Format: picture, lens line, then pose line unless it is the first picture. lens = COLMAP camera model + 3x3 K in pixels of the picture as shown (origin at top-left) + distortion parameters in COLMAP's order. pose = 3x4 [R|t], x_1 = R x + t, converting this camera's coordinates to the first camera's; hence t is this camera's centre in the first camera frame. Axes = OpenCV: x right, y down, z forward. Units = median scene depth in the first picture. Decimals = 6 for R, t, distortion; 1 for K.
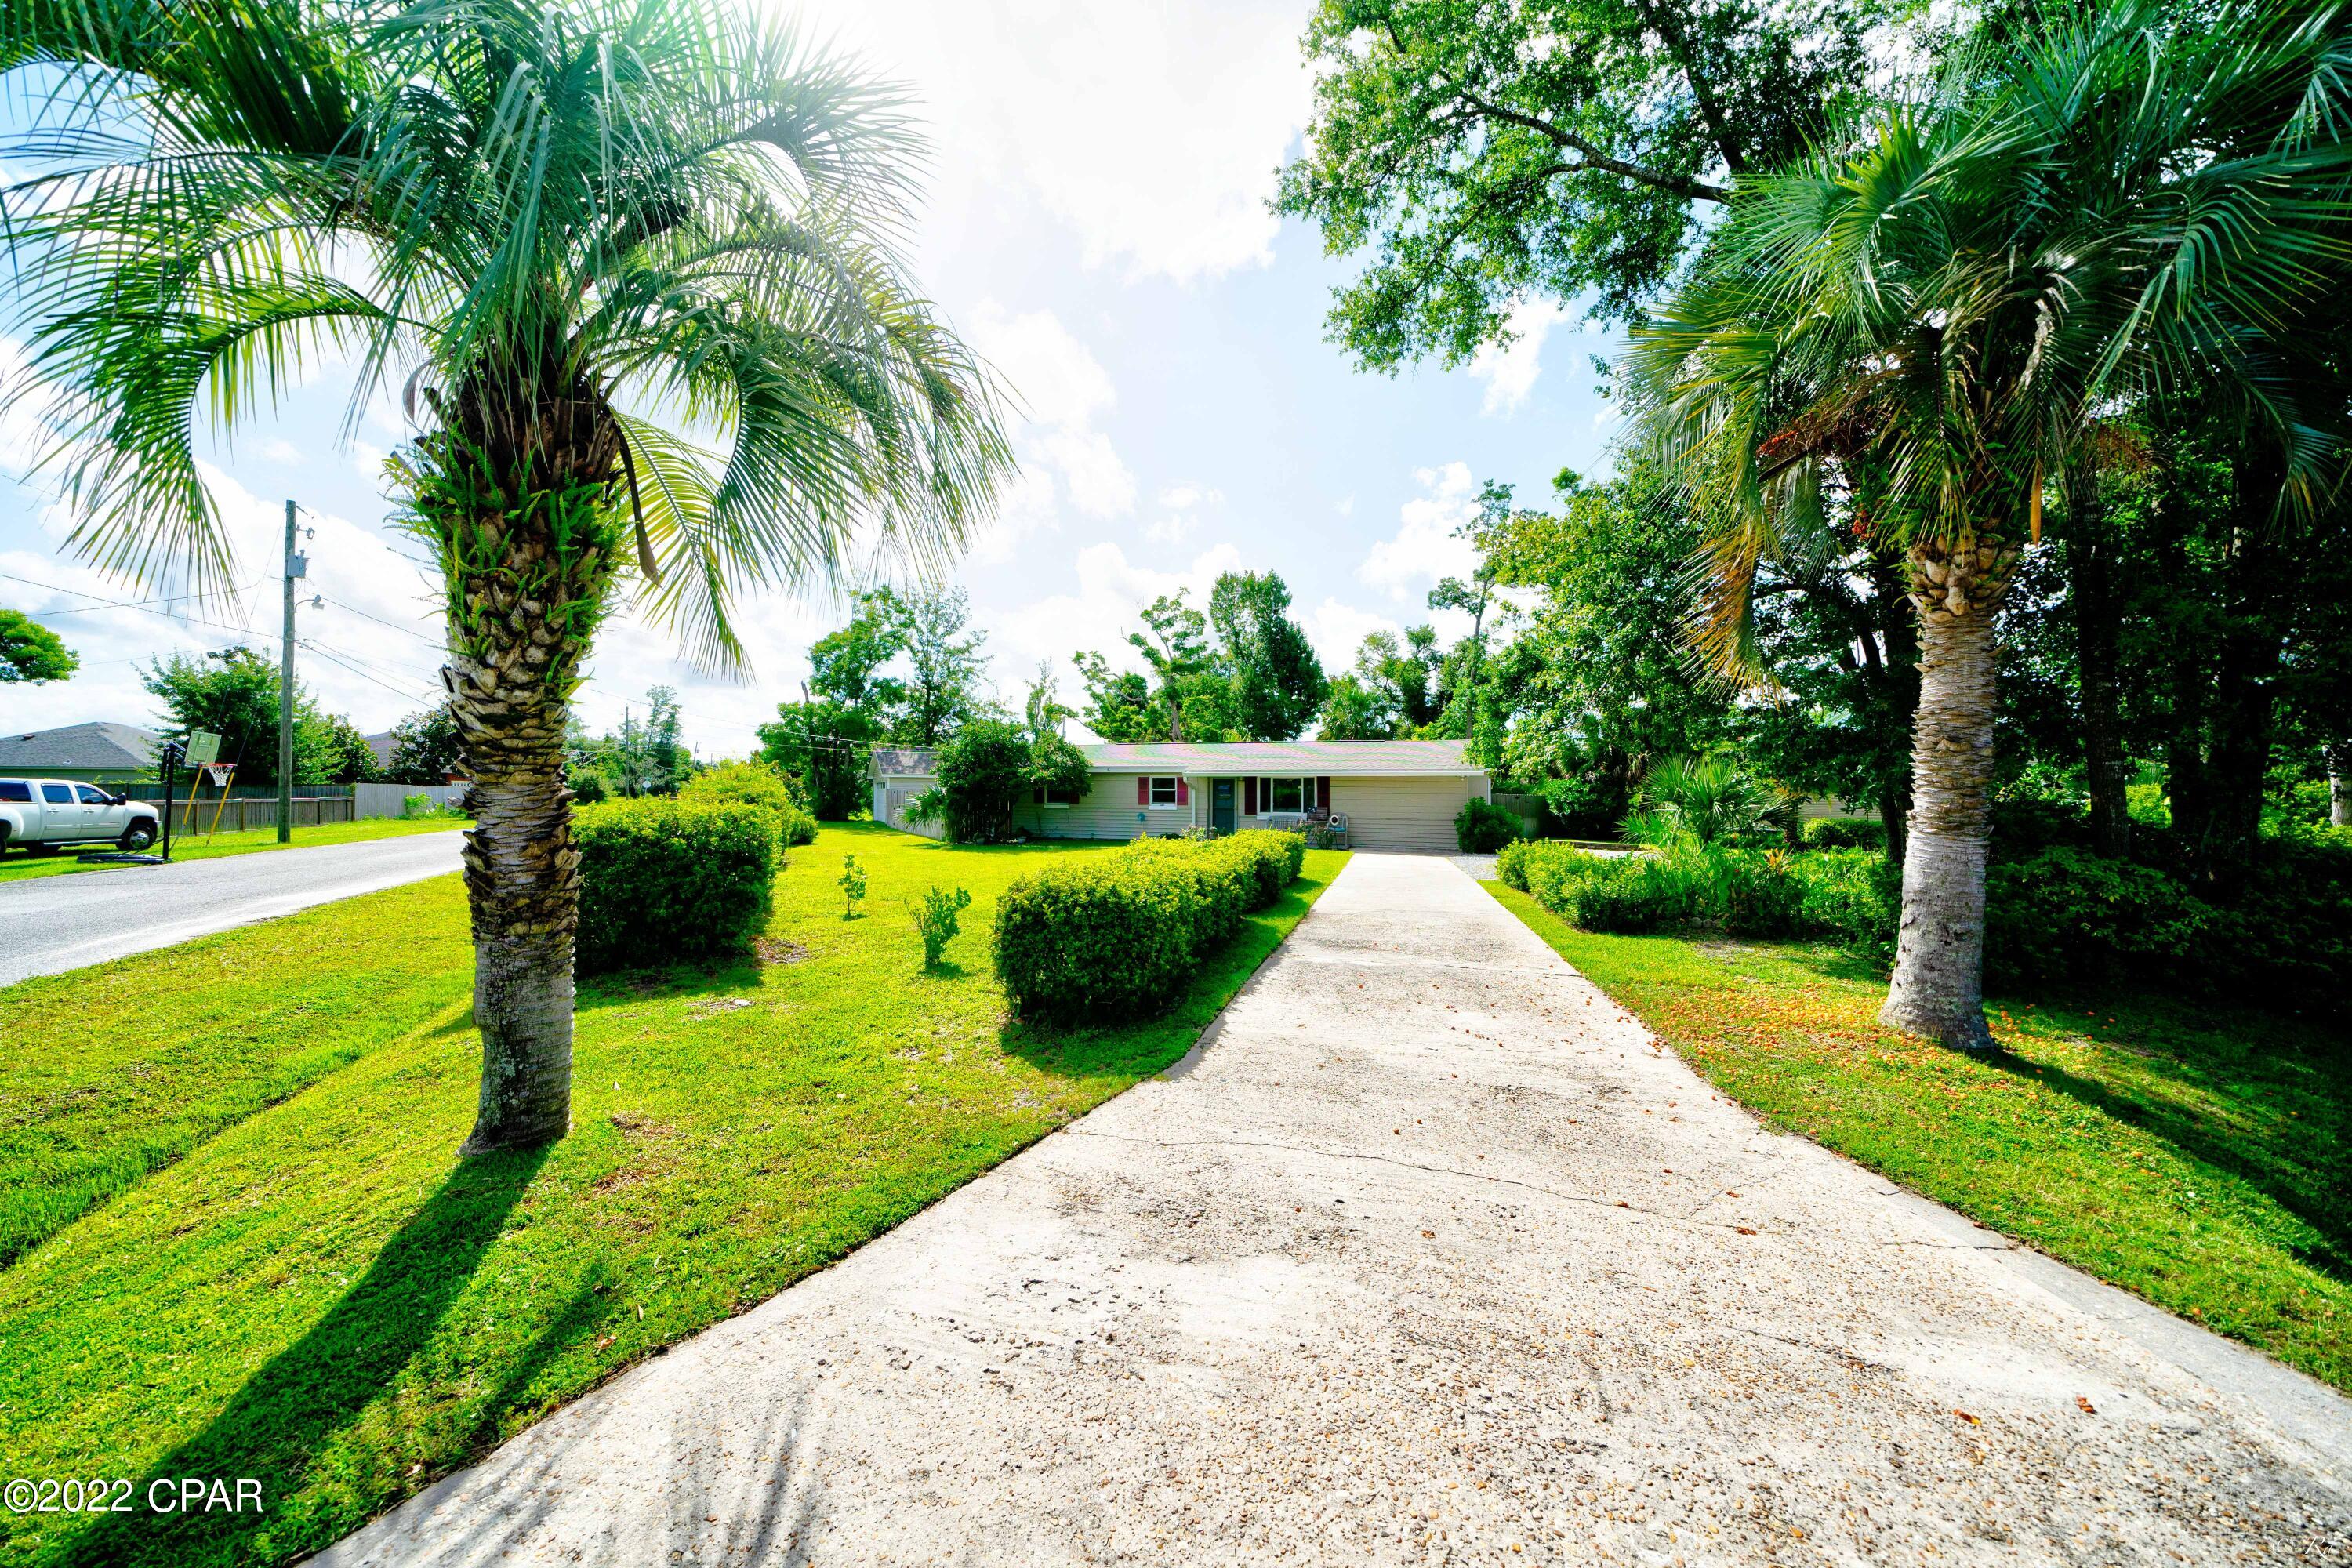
lens RADIAL K [[802.0, 0, 1172.6], [0, 802.0, 780.4], [0, 0, 1]] dist [-0.004858, -0.000258]
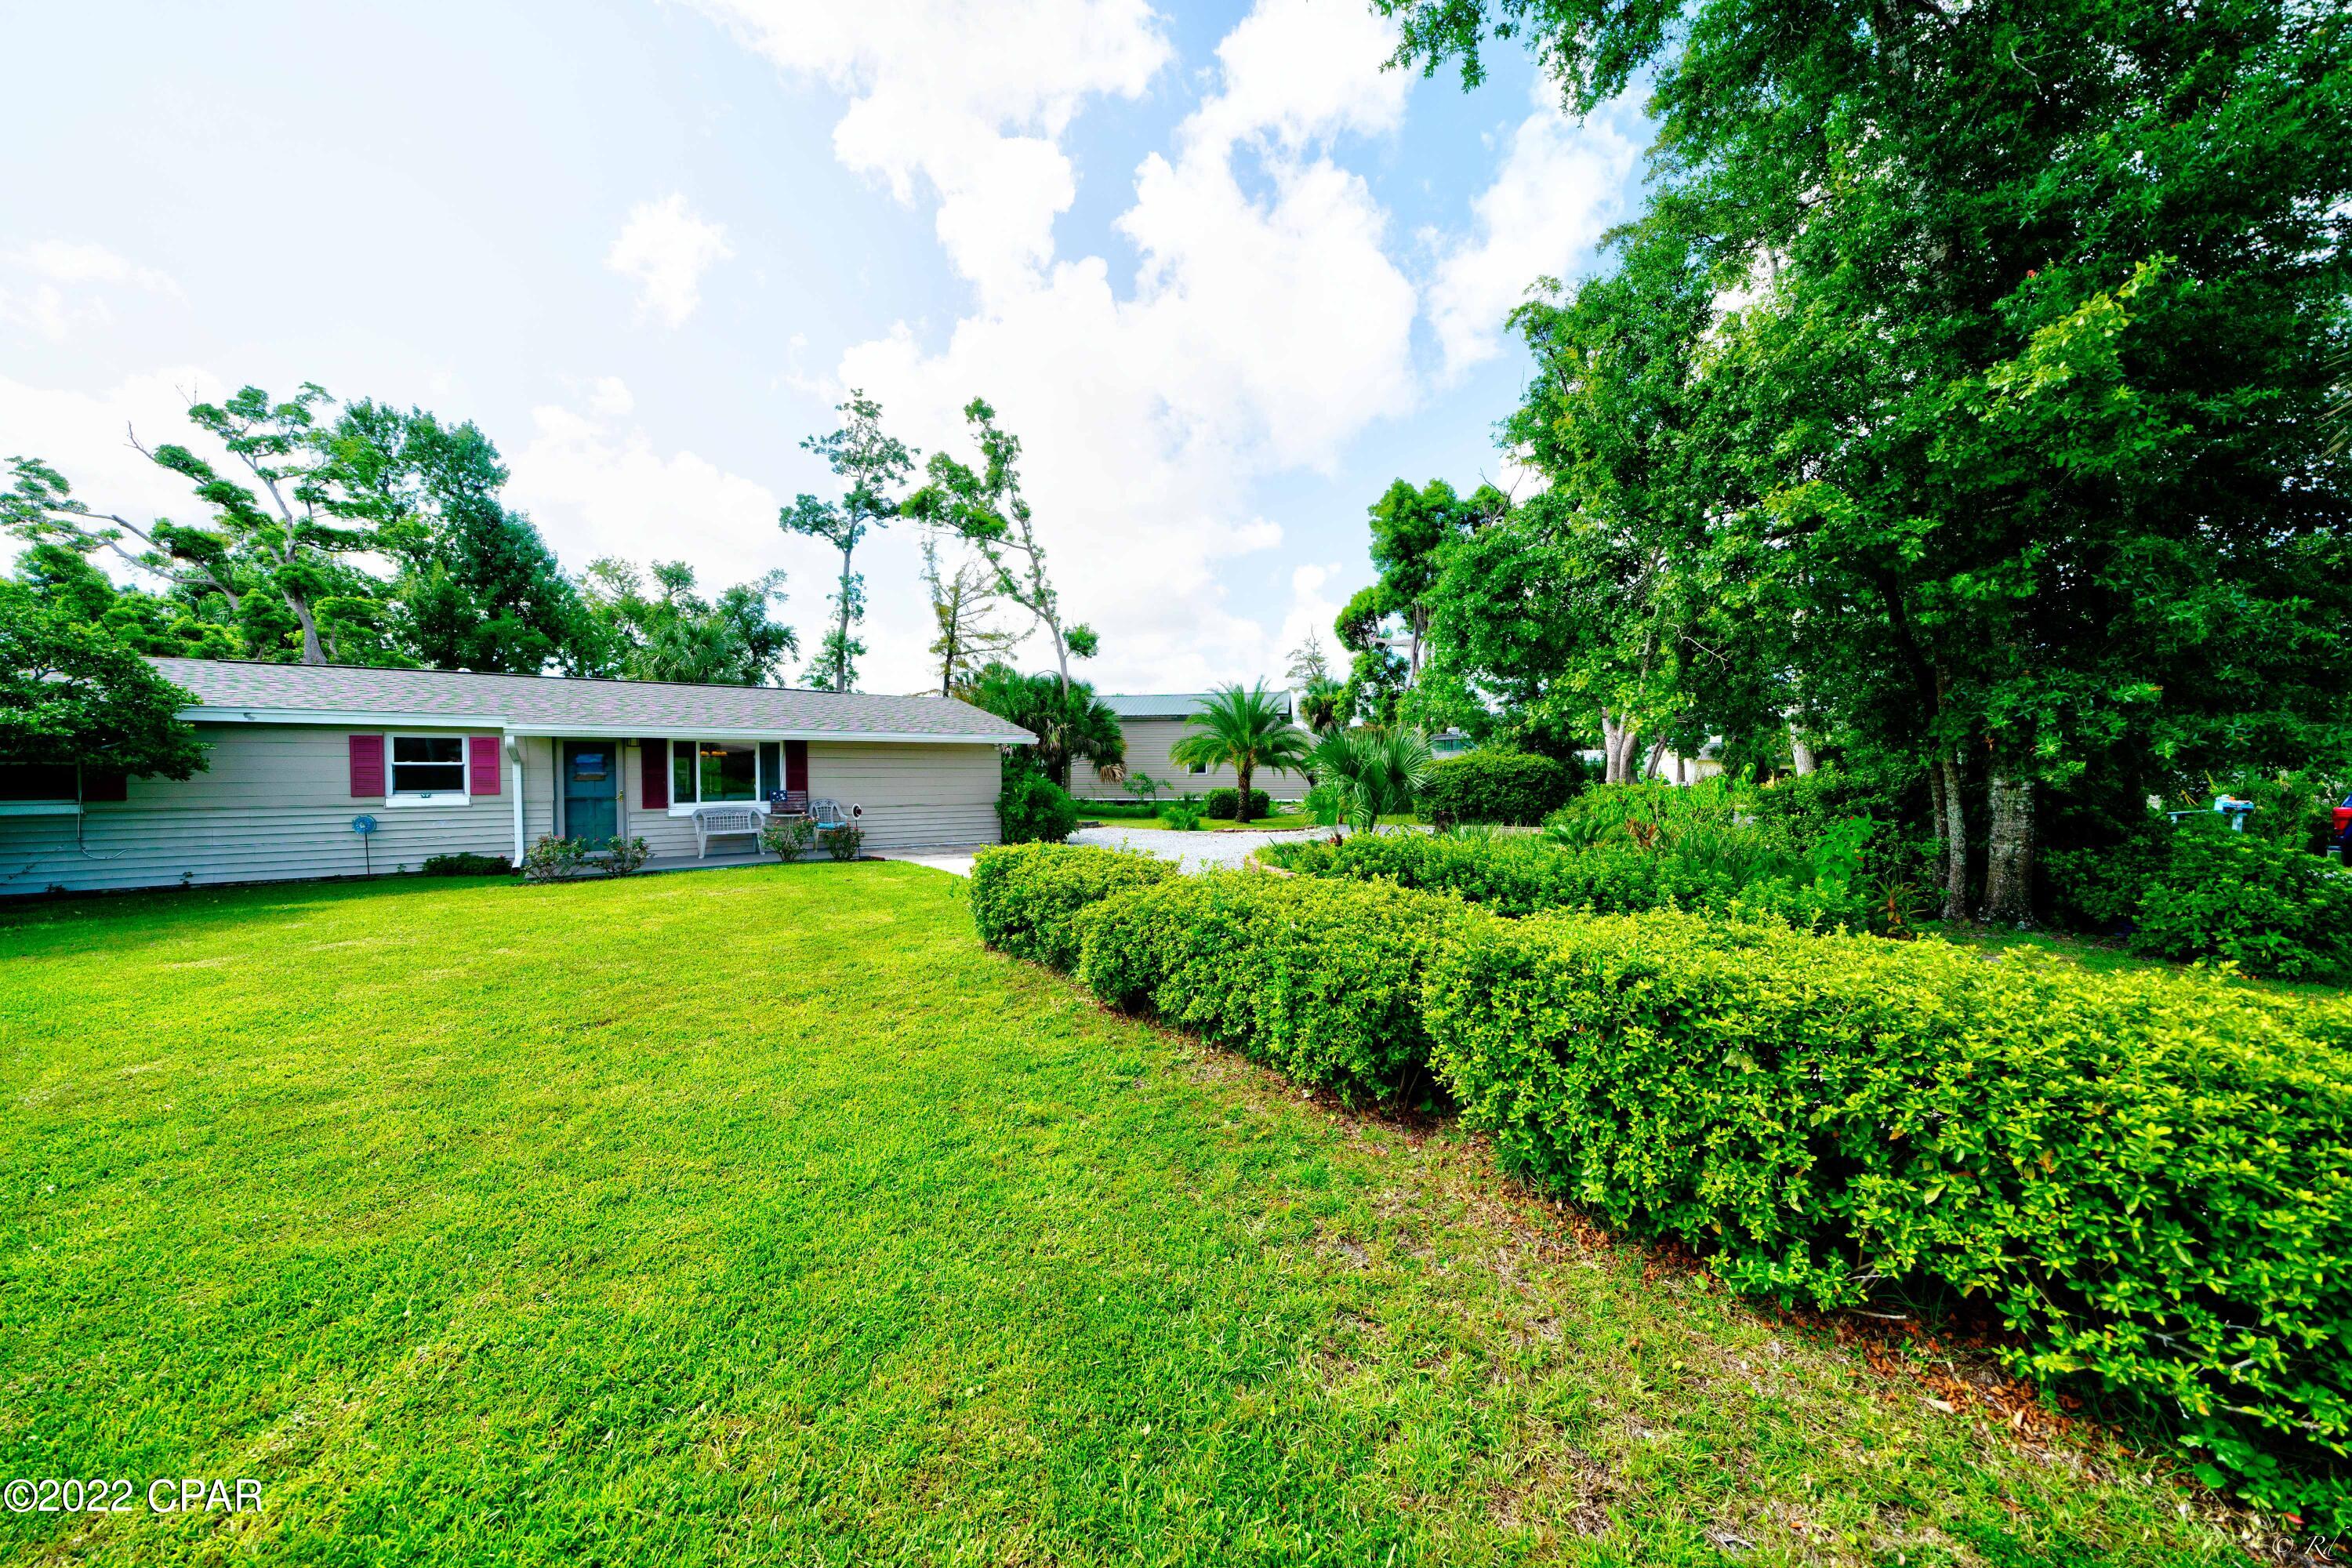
lens RADIAL K [[802.0, 0, 1171.4], [0, 802.0, 787.8], [0, 0, 1]] dist [-0.004858, -0.000258]
pose [[0.603198, -0.026109, 0.797164, -0.071592], [-0.005021, 0.999320, 0.036529, 0.003884], [-0.797576, -0.026037, 0.602657, 0.219834]]
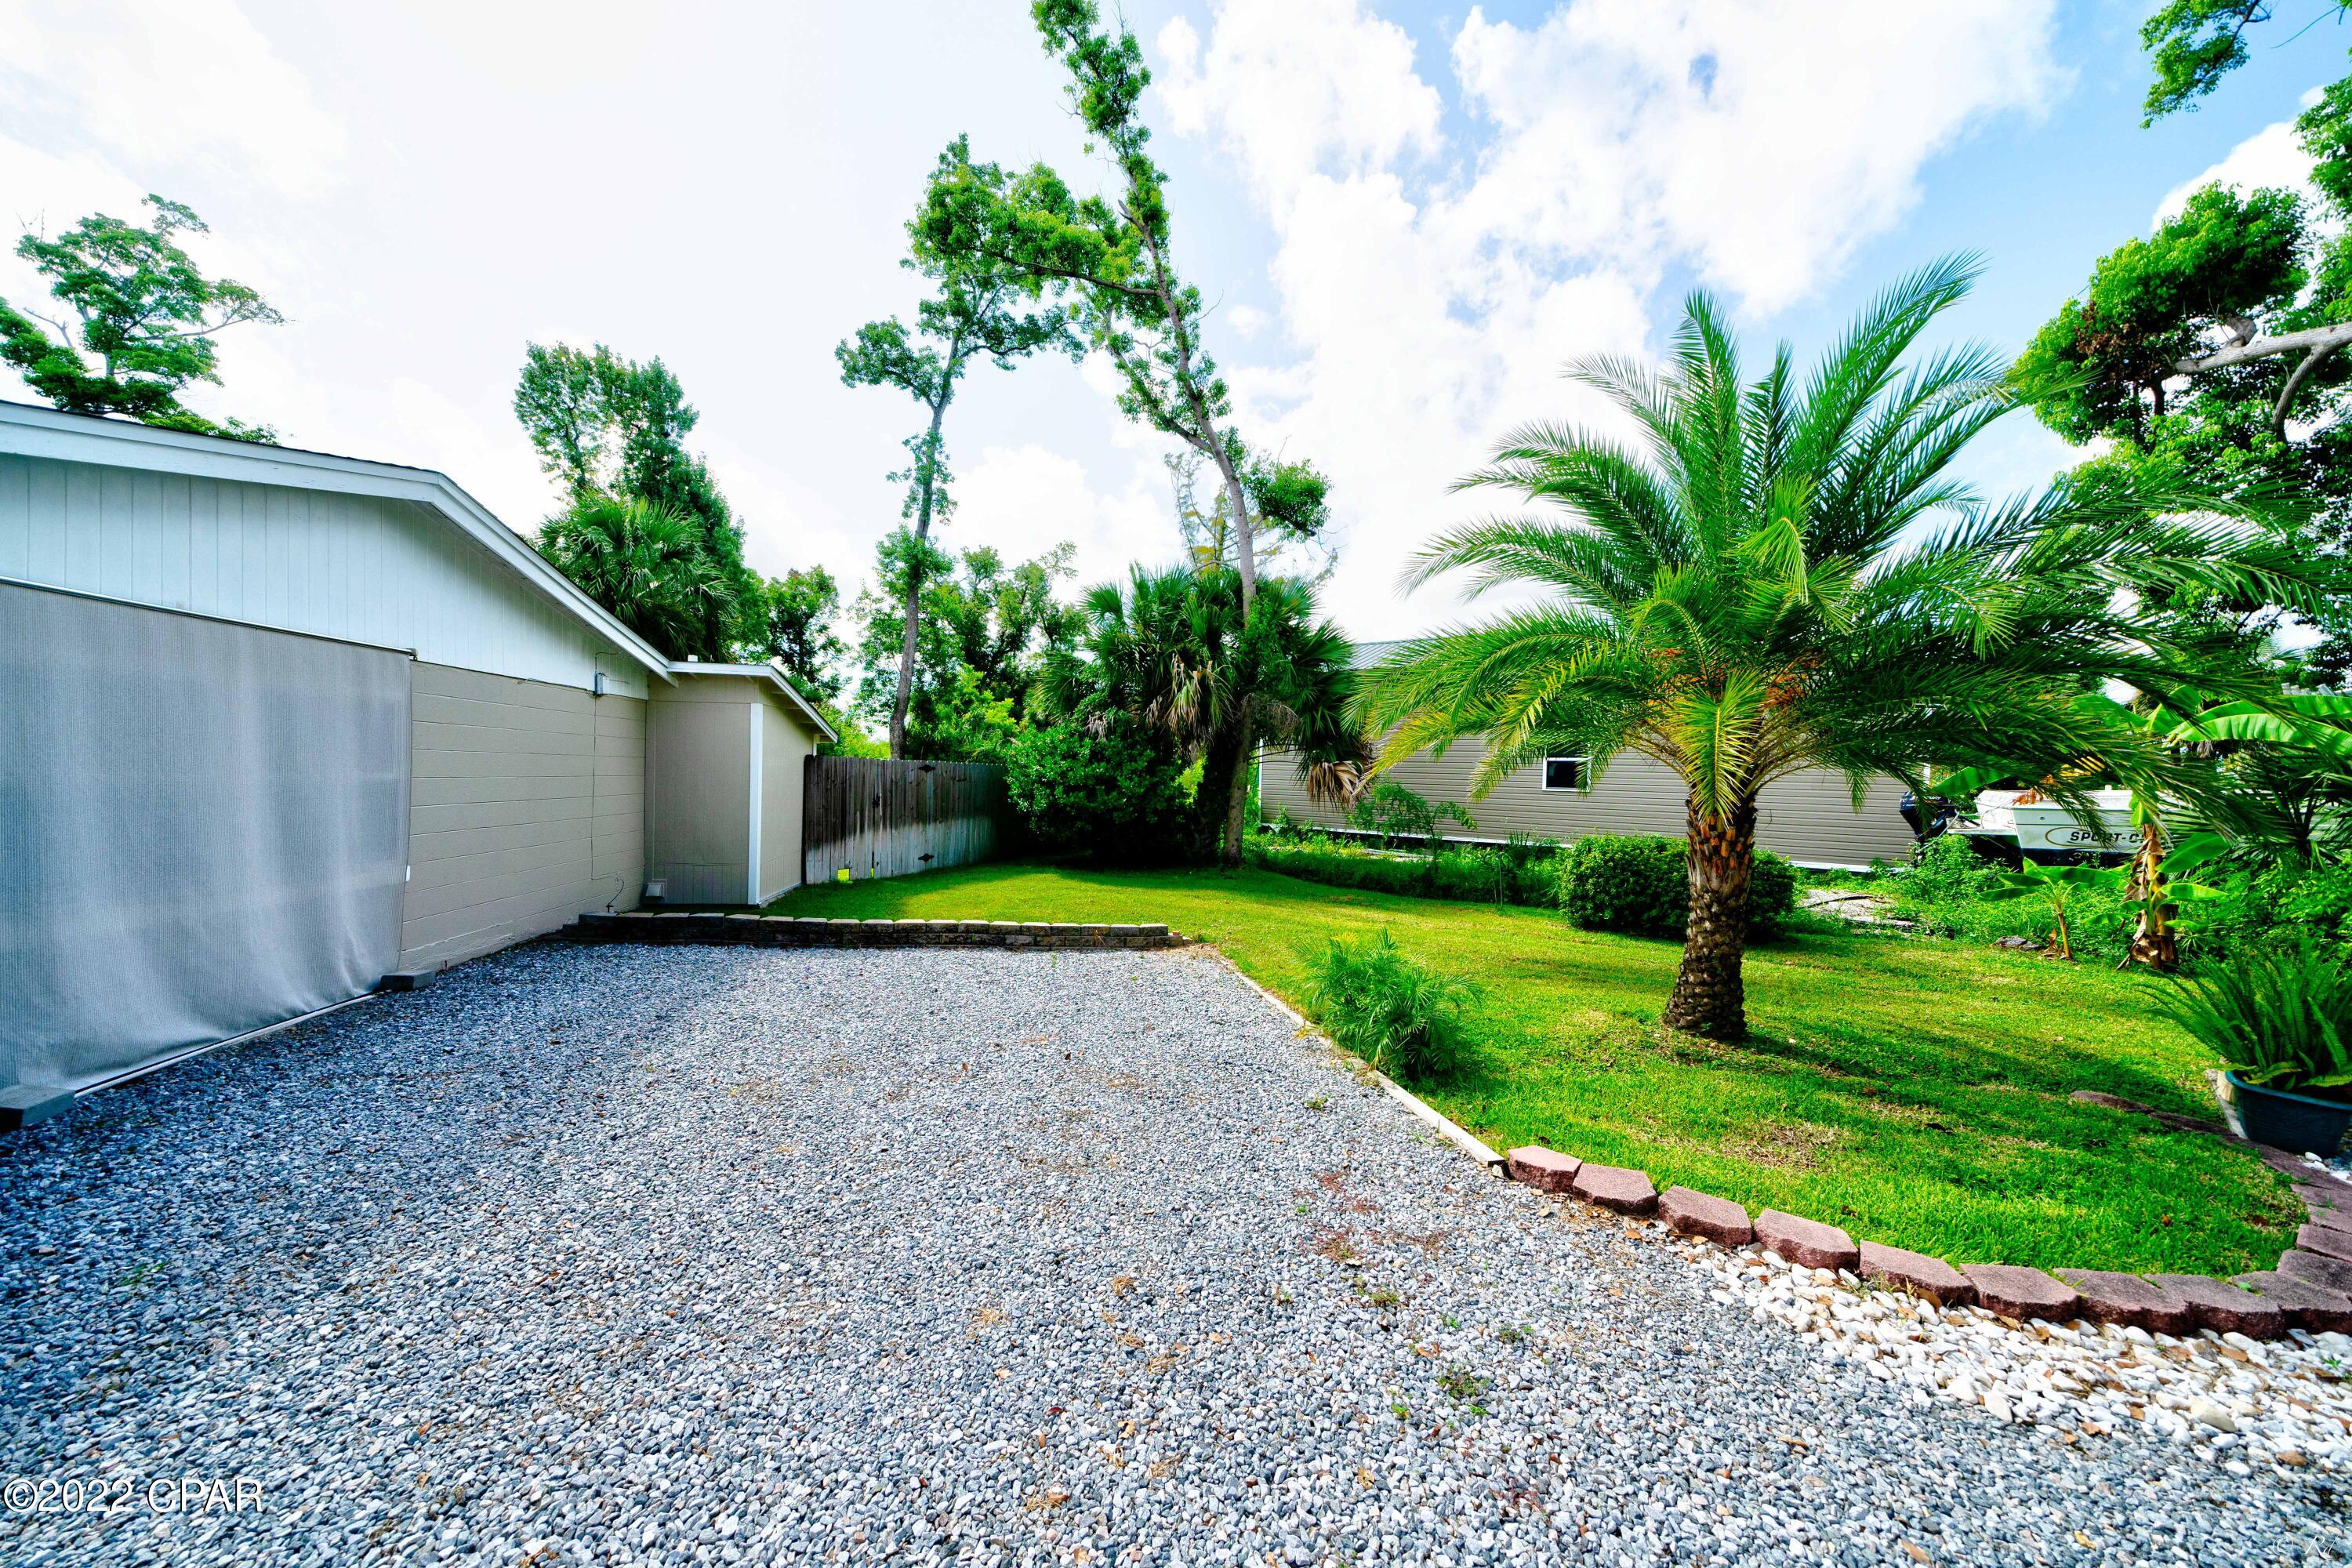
lens RADIAL K [[802.0, 0, 1171.6], [0, 802.0, 786.9], [0, 0, 1]] dist [-0.004858, -0.000258]
pose [[0.897990, 0.008695, 0.439930, 0.273693], [-0.026470, 0.999062, 0.034285, 0.010326], [-0.439219, -0.042432, 0.897378, 0.441790]]
